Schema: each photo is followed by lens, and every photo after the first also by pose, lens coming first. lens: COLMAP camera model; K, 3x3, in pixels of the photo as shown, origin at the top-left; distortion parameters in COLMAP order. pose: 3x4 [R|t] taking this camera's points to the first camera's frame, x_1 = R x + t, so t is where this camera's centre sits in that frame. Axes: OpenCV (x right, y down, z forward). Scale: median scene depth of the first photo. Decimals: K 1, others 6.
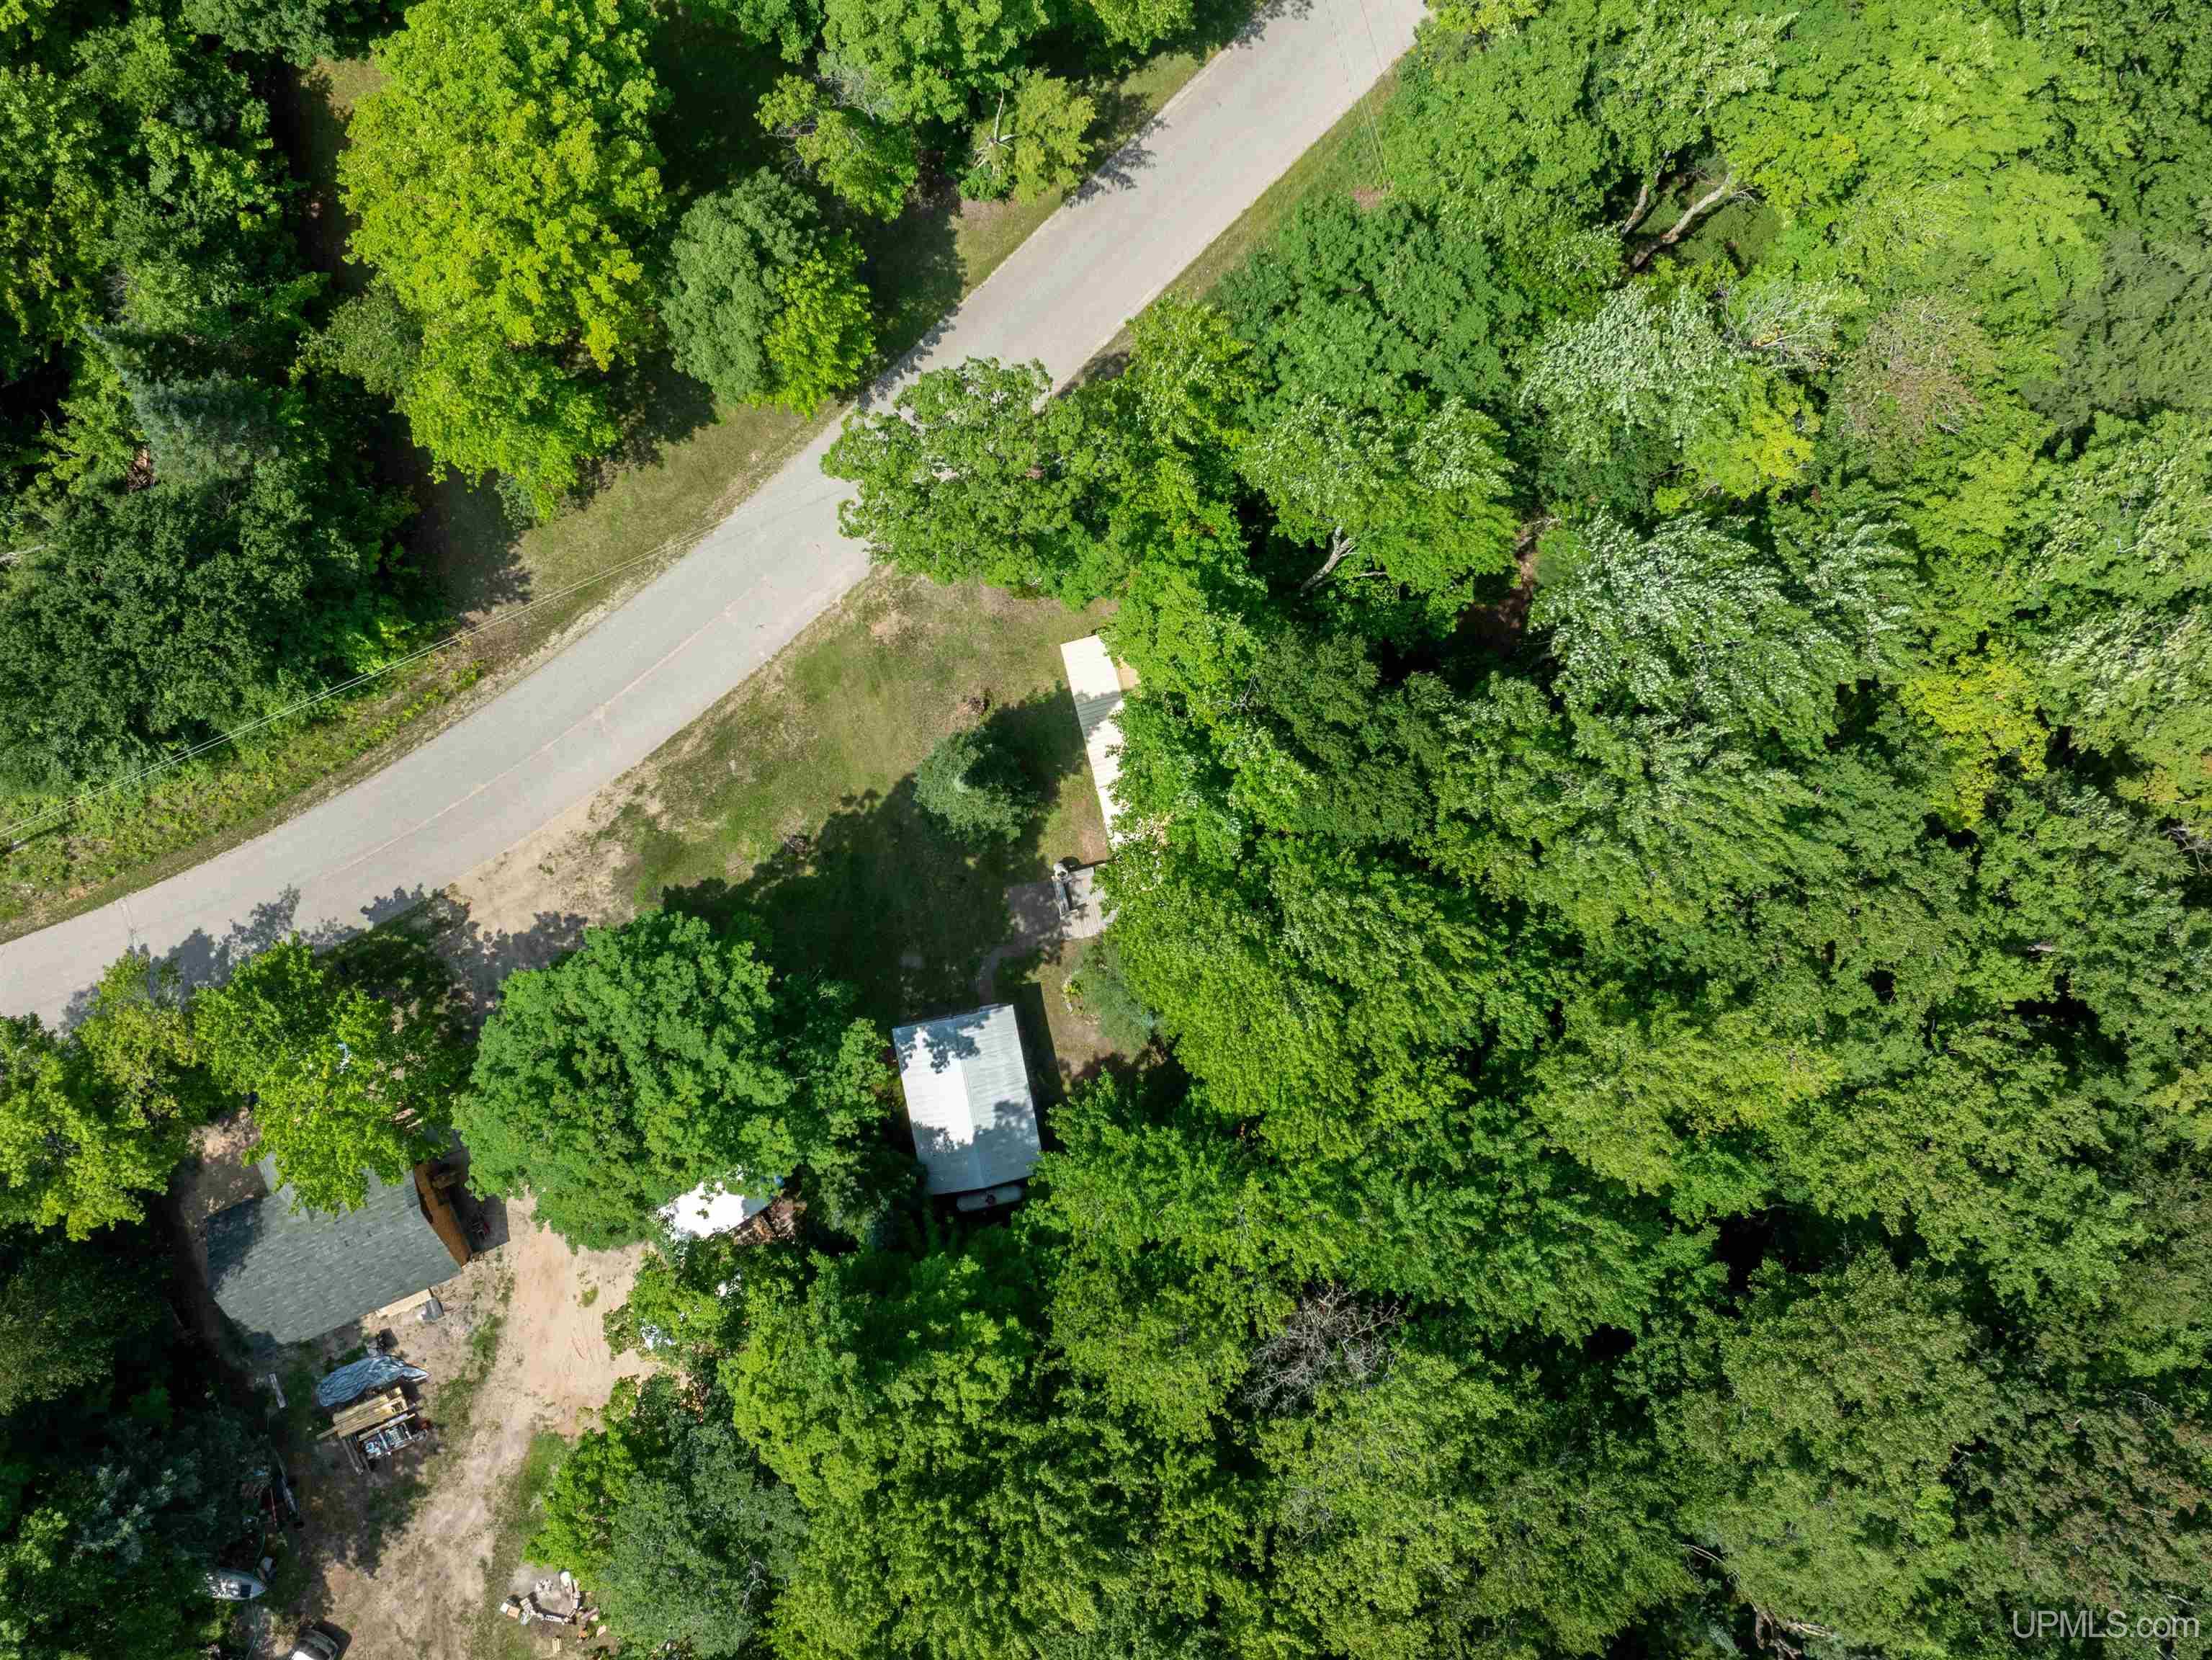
lens RADIAL K [[1538.6, 0, 1112.8], [0, 1538.6, 822.5], [0, 0, 1]] dist [-0.060943, 0.039255]
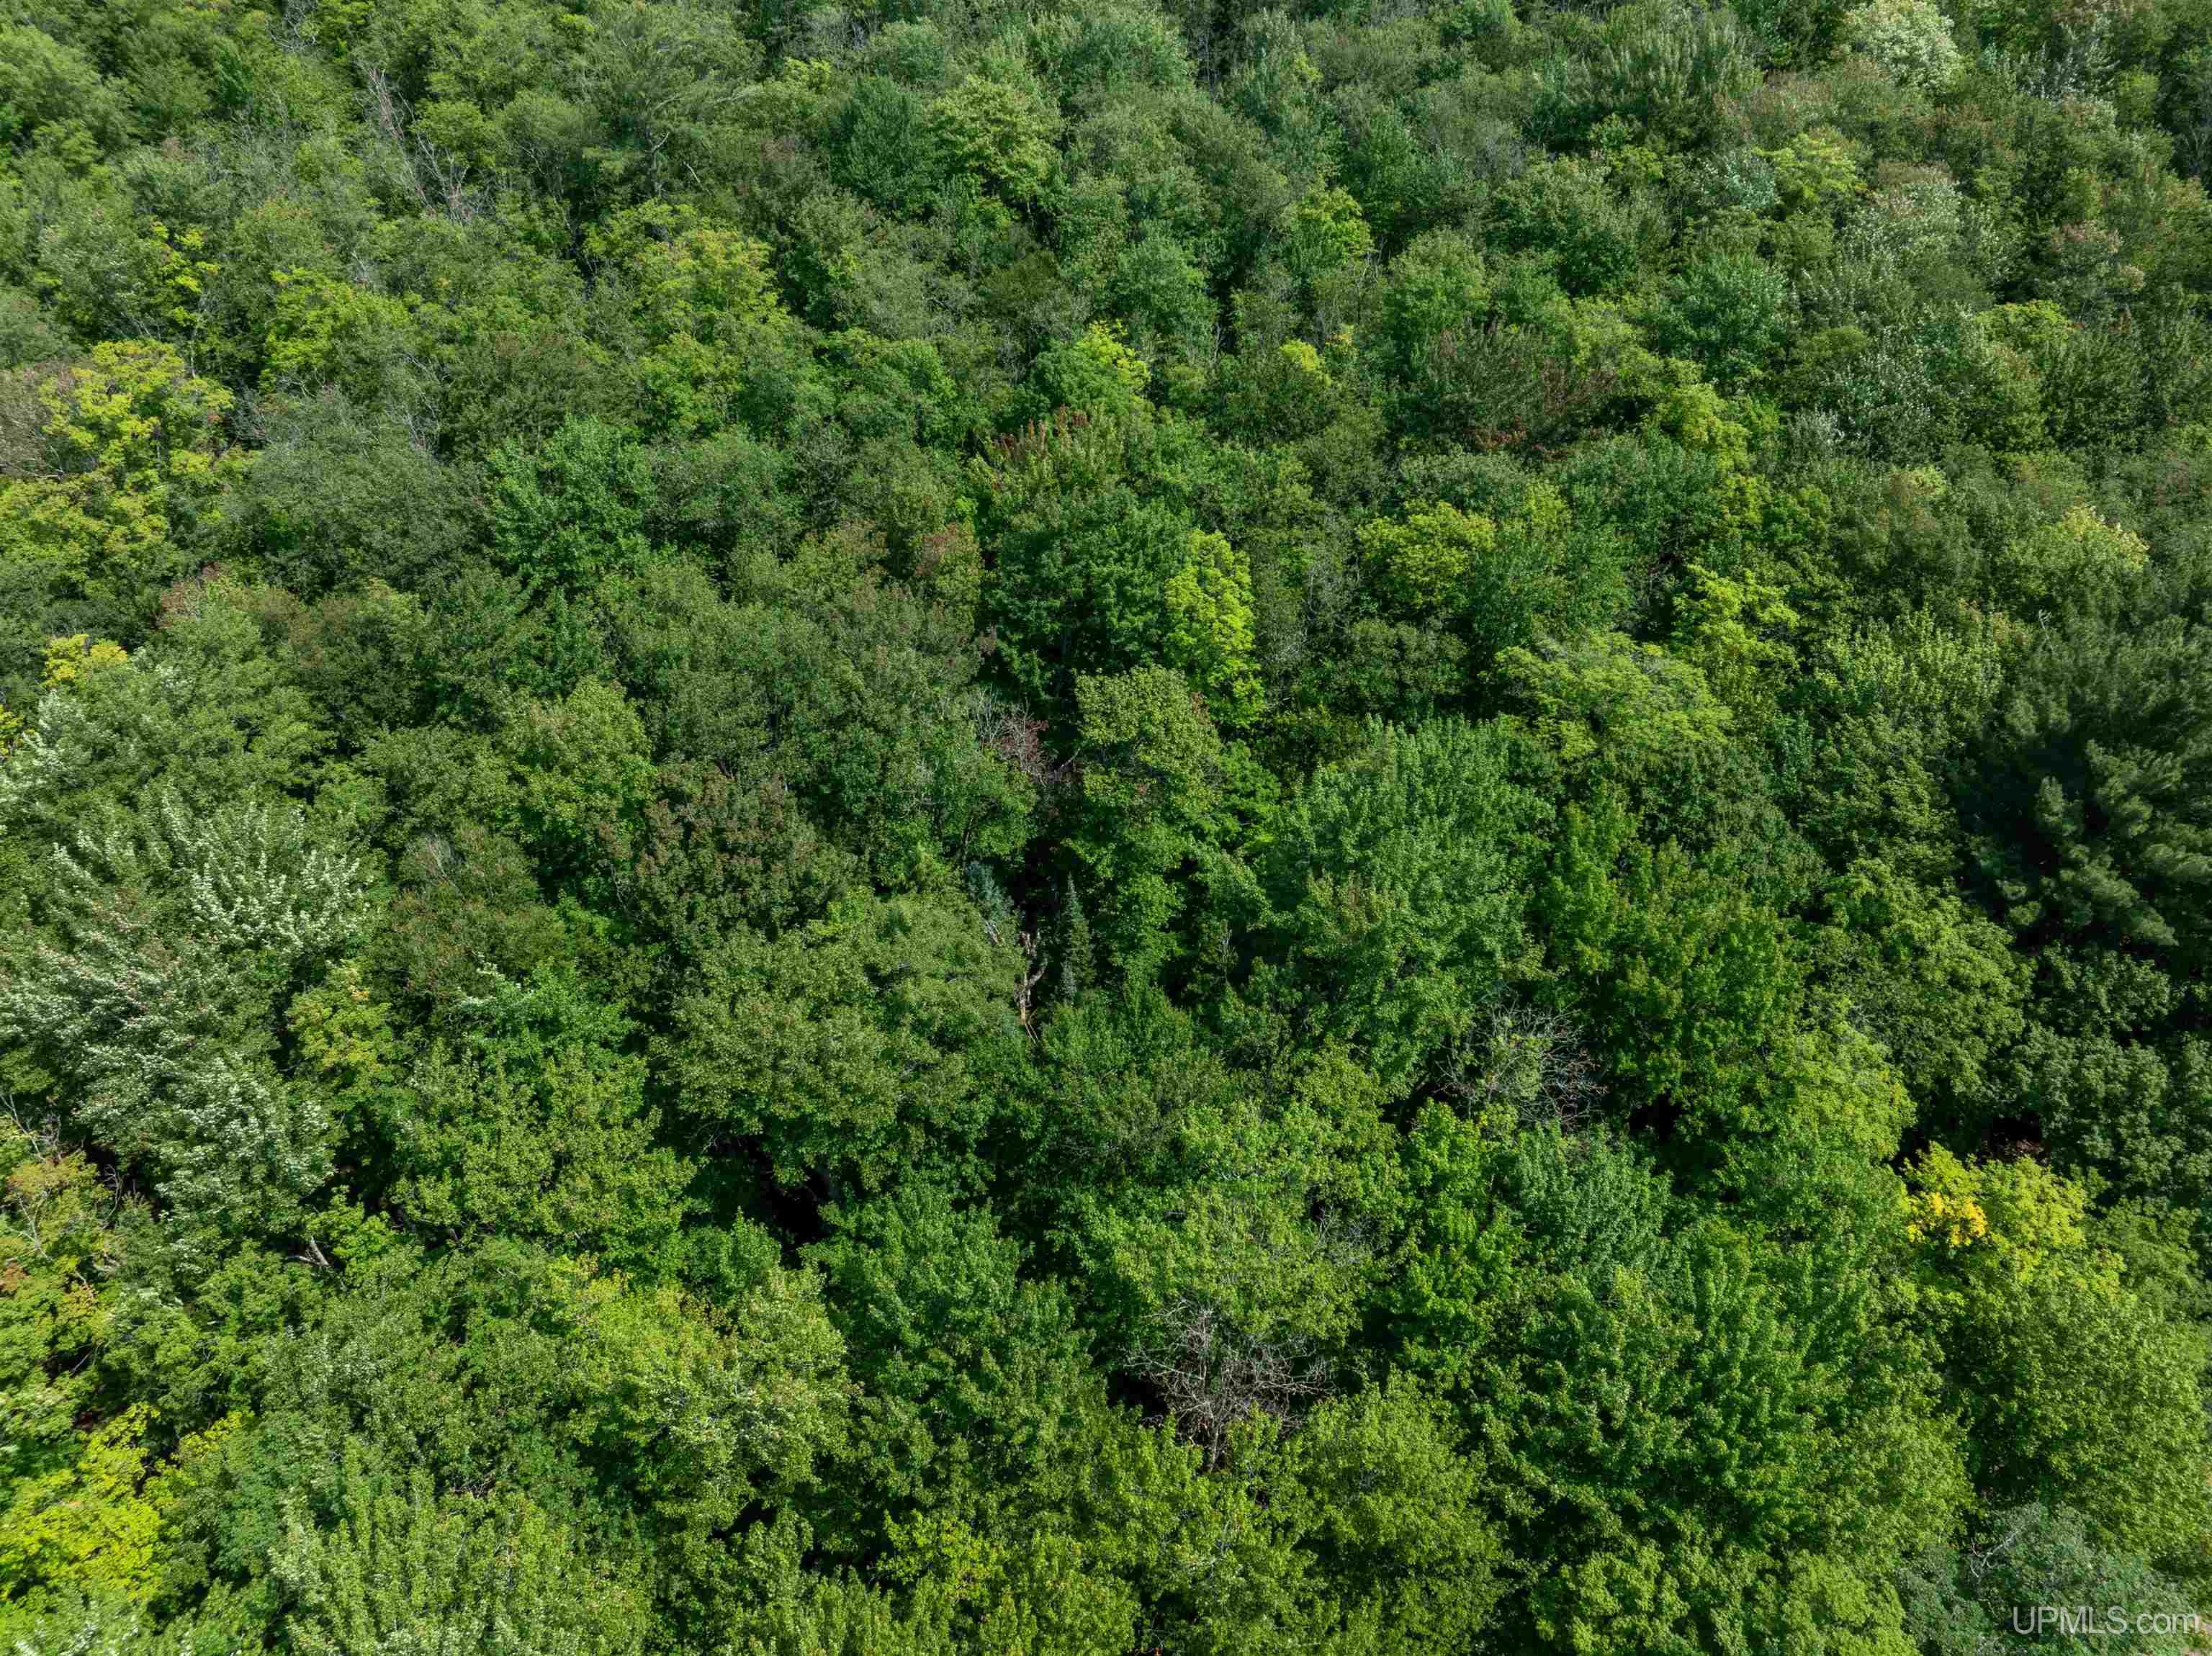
lens RADIAL K [[1538.3, 0, 1112.8], [0, 1538.3, 820.5], [0, 0, 1]] dist [-0.060943, 0.039255]
pose [[-0.802038, -0.446118, 0.397132, -0.010938], [0.596666, -0.568481, 0.566410, 0.002352], [-0.026923, 0.691237, 0.722126, 0.184206]]
